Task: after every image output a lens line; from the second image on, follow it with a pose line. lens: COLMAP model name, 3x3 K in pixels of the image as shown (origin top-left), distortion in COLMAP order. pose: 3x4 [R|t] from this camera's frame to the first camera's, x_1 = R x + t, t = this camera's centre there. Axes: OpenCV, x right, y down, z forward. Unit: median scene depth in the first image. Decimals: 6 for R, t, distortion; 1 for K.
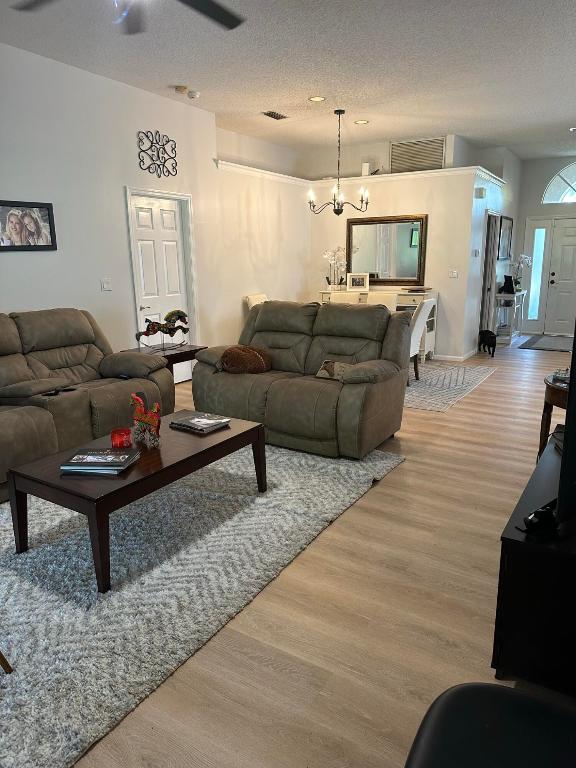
lens RADIAL K [[533.8, 0, 288.0], [0, 533.8, 384.0], [0, 0, 1]] dist [0.059942, -0.072646]
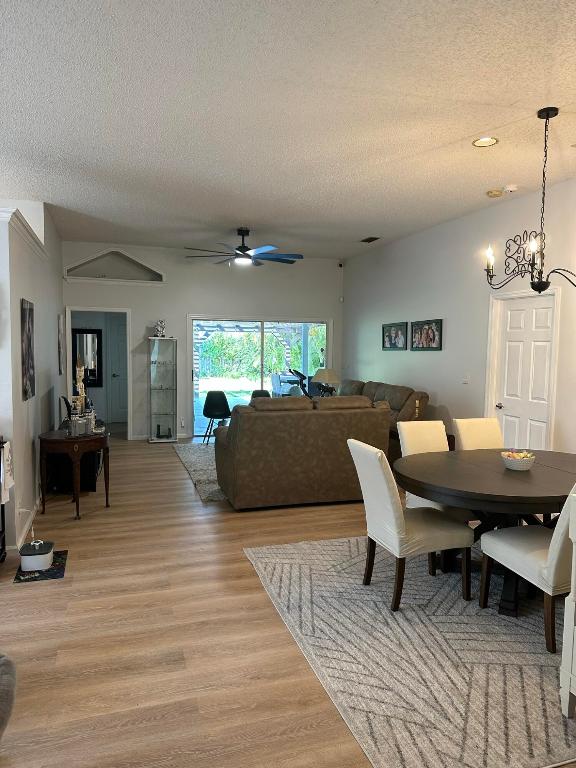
lens RADIAL K [[530.5, 0, 288.0], [0, 530.5, 384.0], [0, 0, 1]] dist [0.157043, -0.307607]
pose [[-0.645404, 0.055905, -0.761793, 0.934413], [-0.187427, 0.955238, 0.228893, -0.418995], [0.740490, 0.290510, -0.606036, 1.615101]]
